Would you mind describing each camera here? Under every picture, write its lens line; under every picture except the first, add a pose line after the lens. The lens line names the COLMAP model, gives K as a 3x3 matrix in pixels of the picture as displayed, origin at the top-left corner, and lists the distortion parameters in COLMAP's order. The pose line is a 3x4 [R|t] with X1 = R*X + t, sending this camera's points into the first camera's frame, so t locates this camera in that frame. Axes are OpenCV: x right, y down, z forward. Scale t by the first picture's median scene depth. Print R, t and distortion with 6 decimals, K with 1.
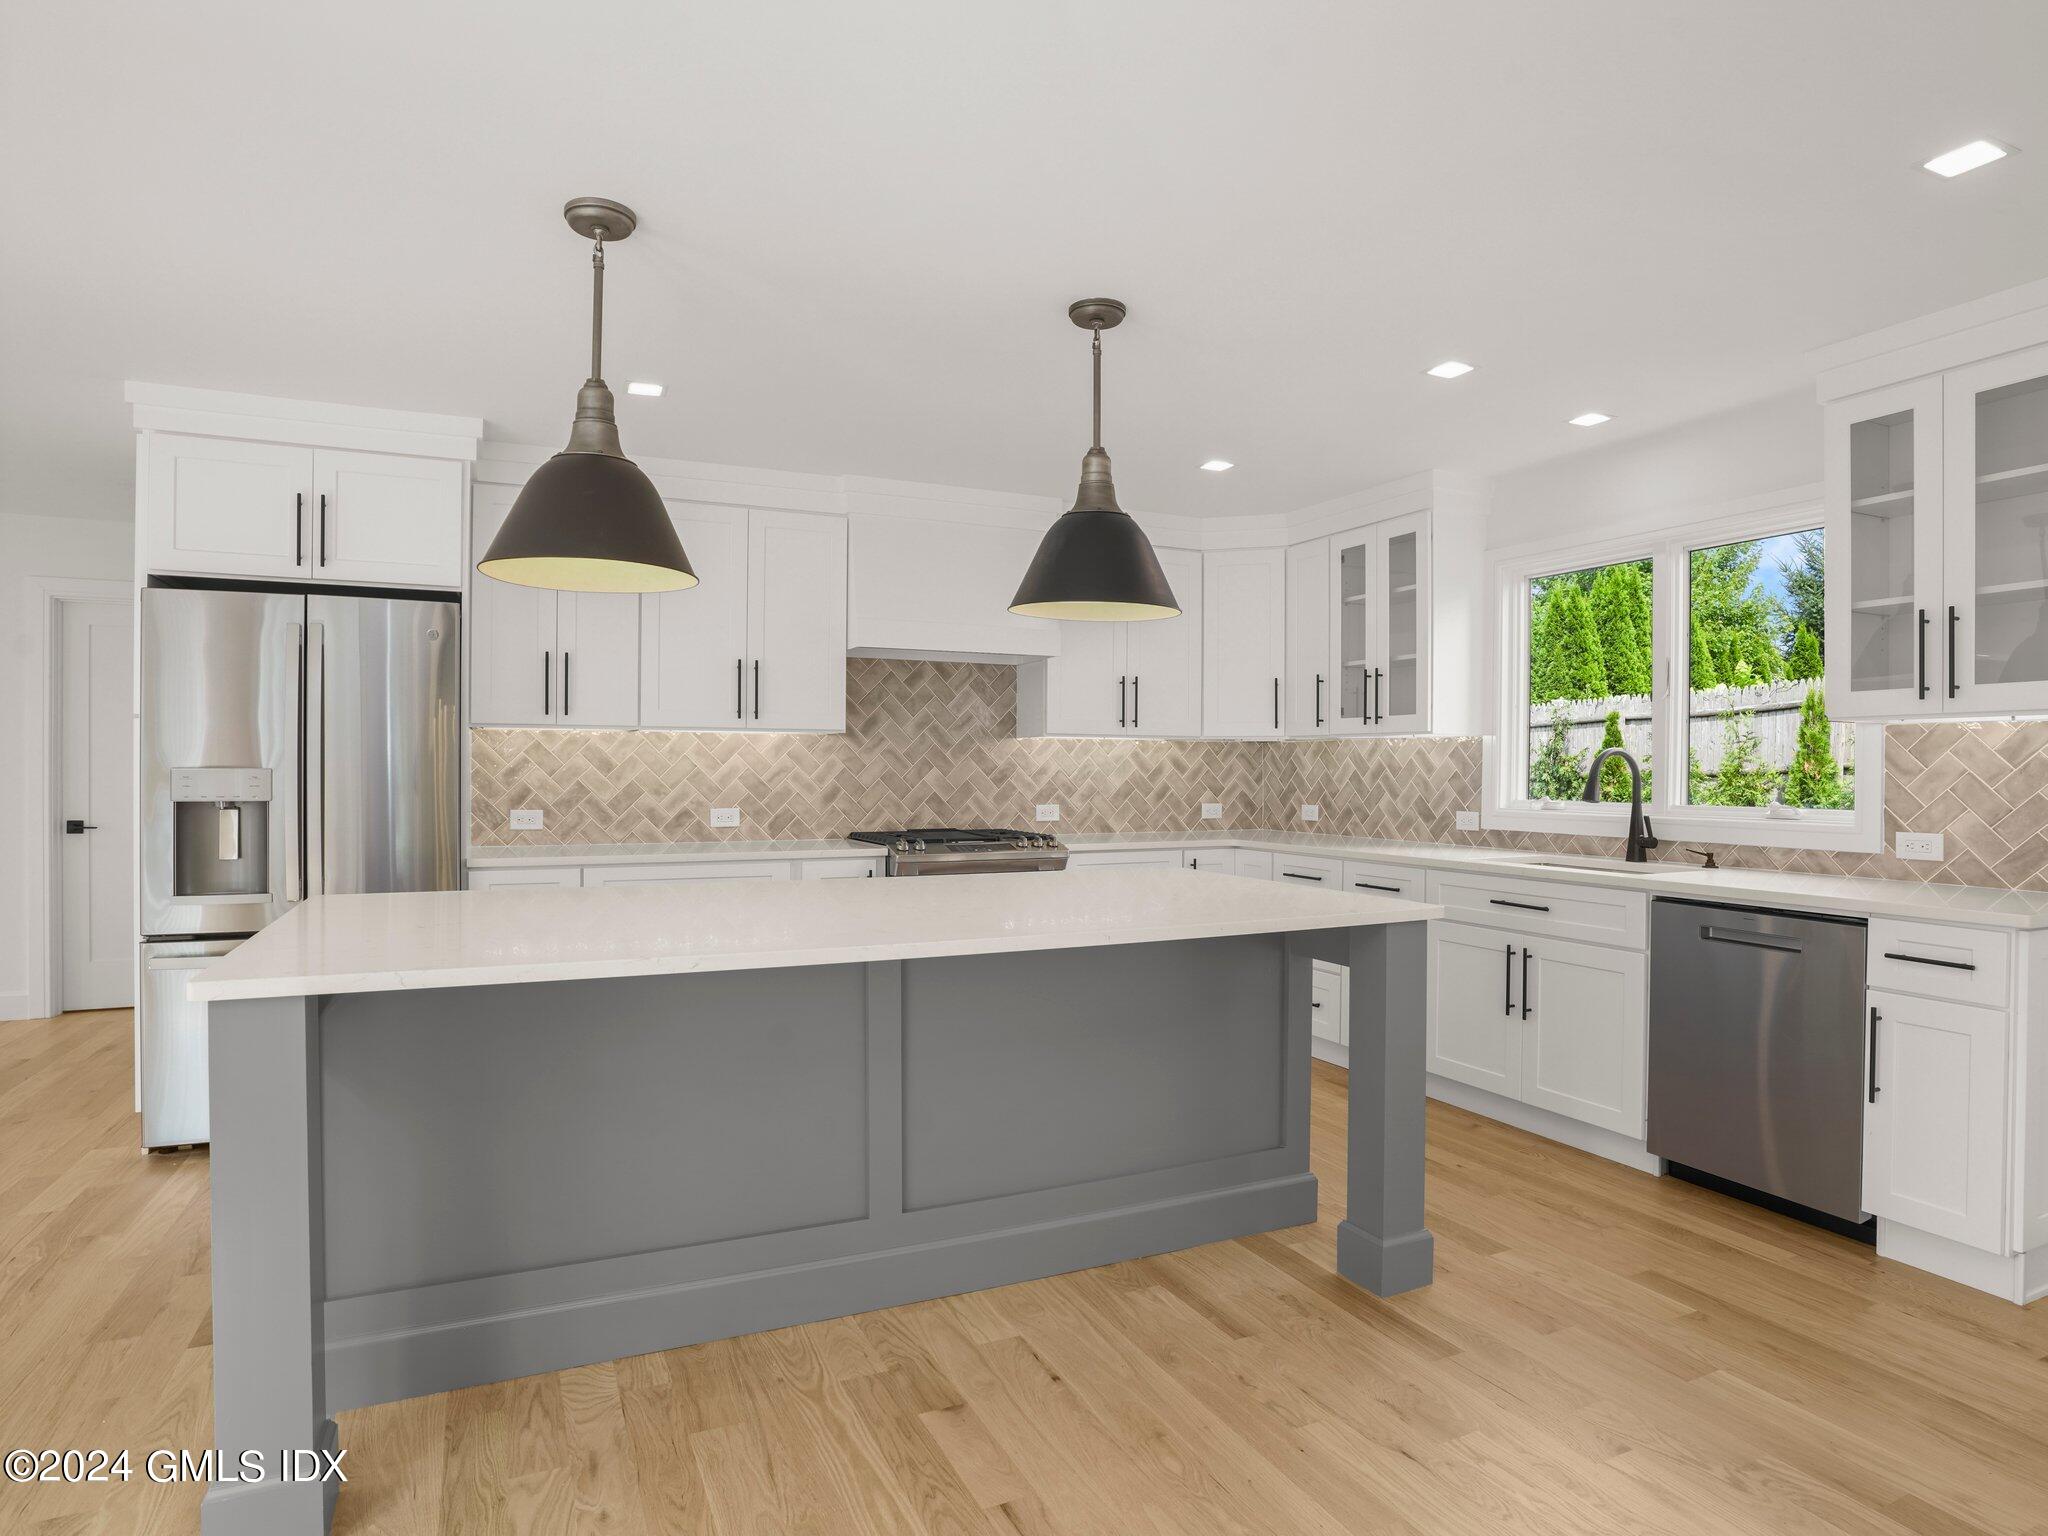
lens RADIAL K [[1163.3, 0, 1035.3], [0, 1163.3, 779.0], [0, 0, 1]] dist [-0.068293, 0.026524]
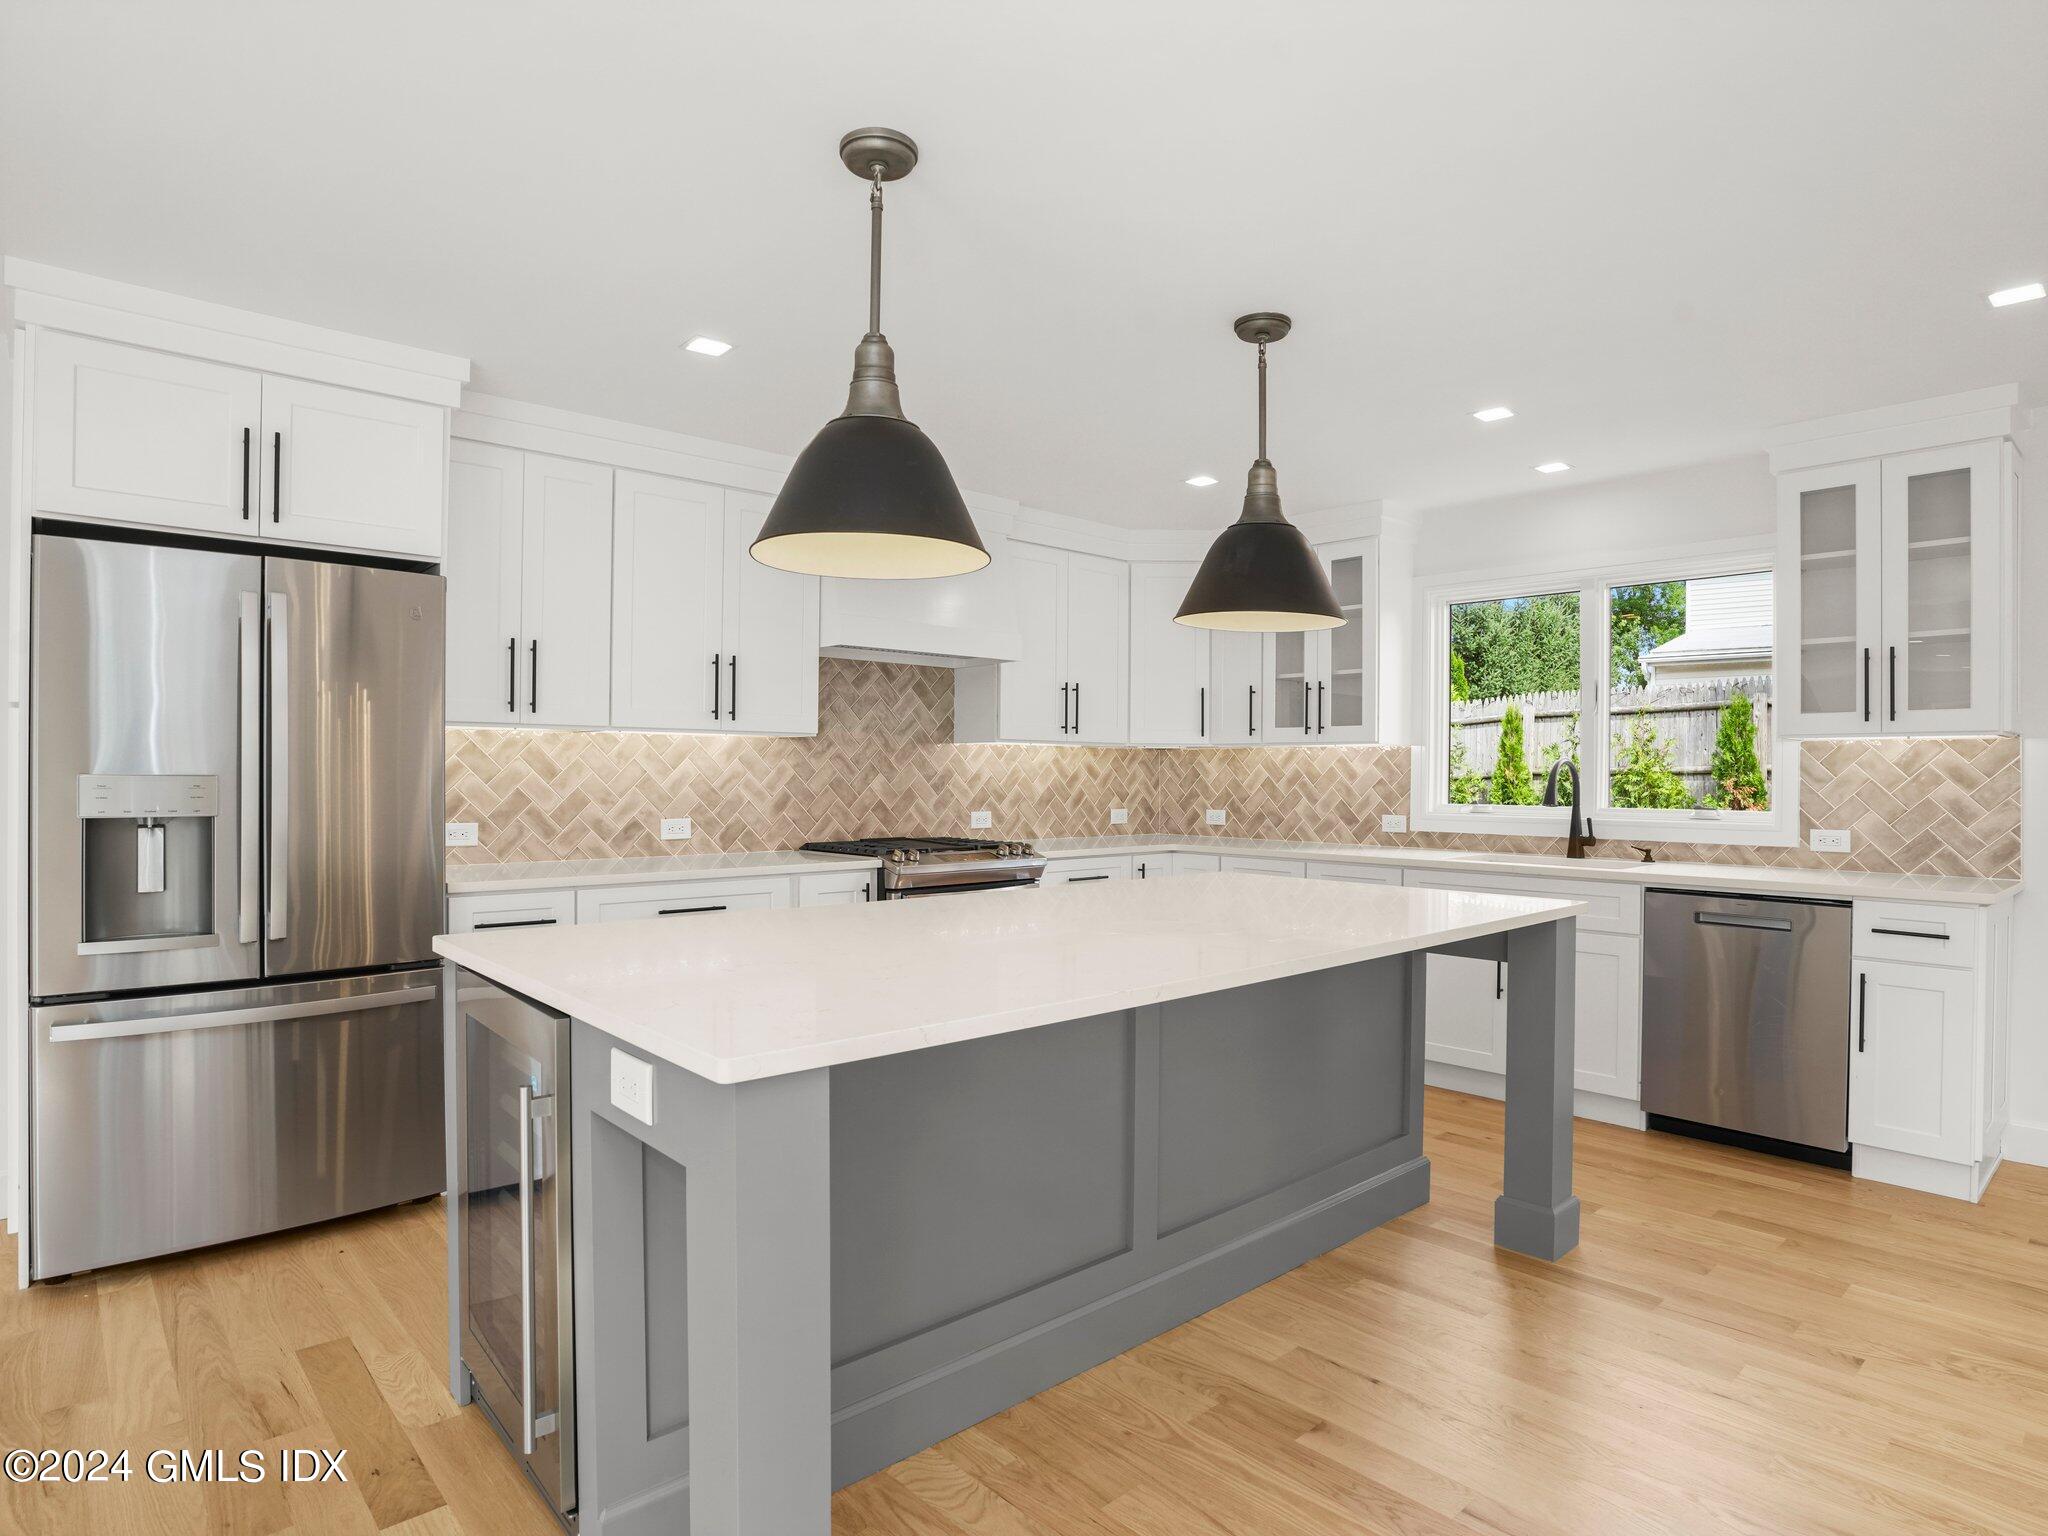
lens RADIAL K [[1153.7, 0, 1042.4], [0, 1153.7, 780.8], [0, 0, 1]] dist [-0.072936, 0.030211]
pose [[0.953555, -0.000024, 0.301220, -0.341274], [0.000488, 0.999999, -0.001466, -0.003574], [-0.301220, 0.001545, 0.953553, 0.082978]]
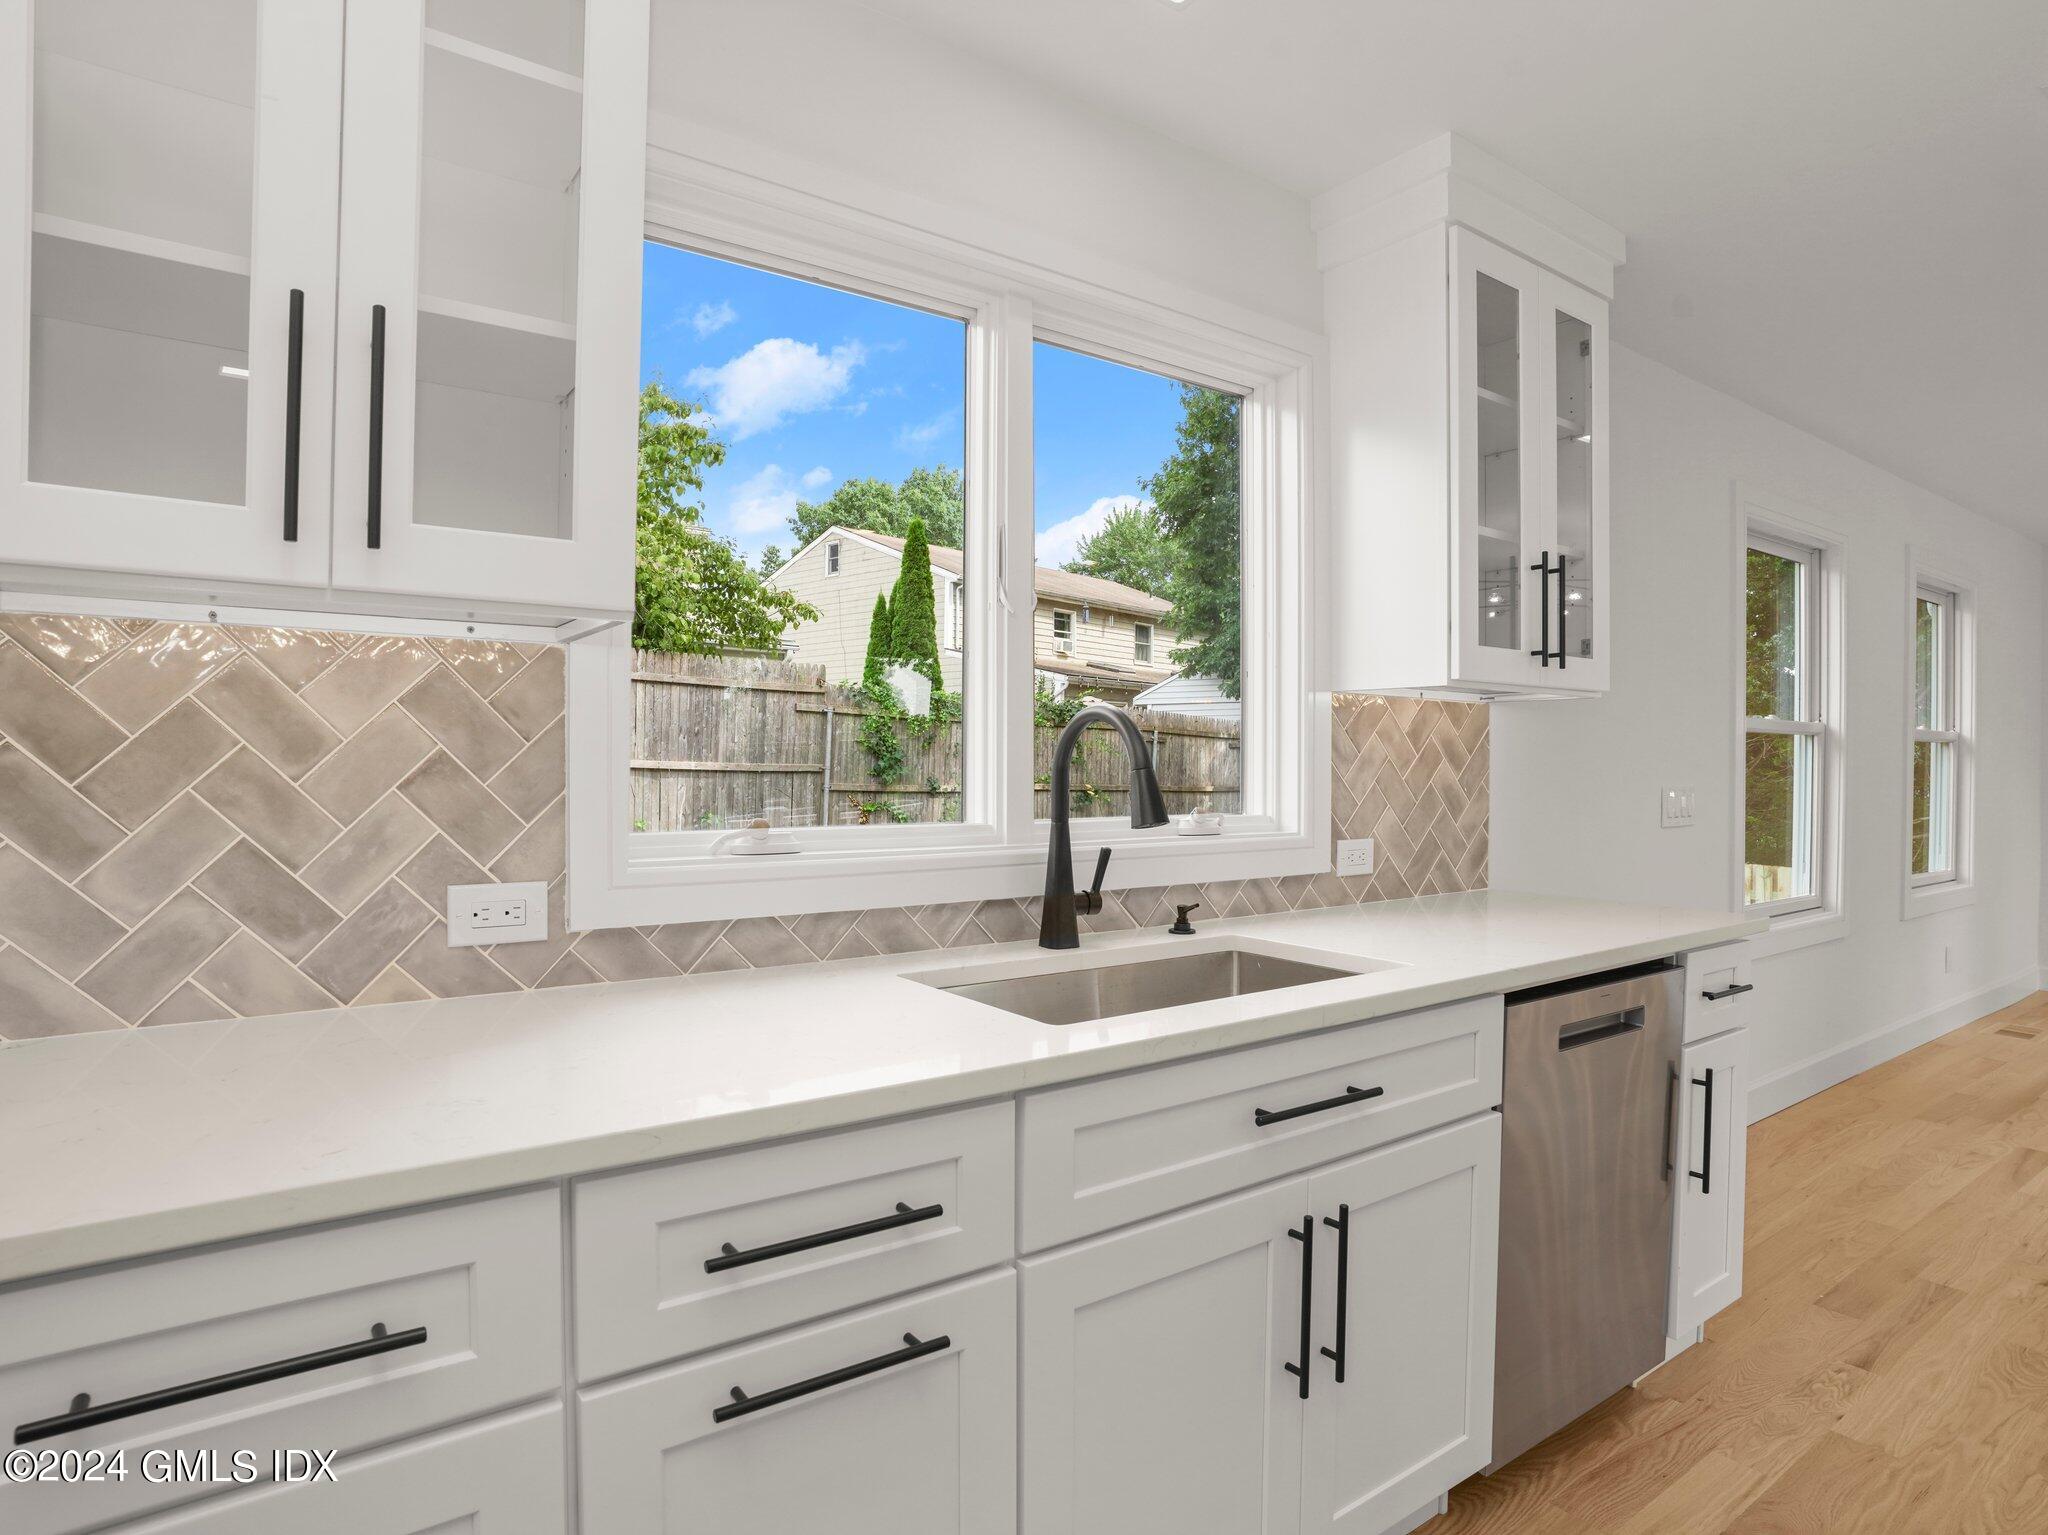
lens RADIAL K [[1153.7, 0, 1042.9], [0, 1153.7, 762.4], [0, 0, 1]] dist [-0.072936, 0.030211]
pose [[-0.185806, -0.002434, 0.982583, 0.061156], [0.003793, 0.999988, 0.003195, -0.005717], [-0.982579, 0.004321, -0.185795, 1.155922]]
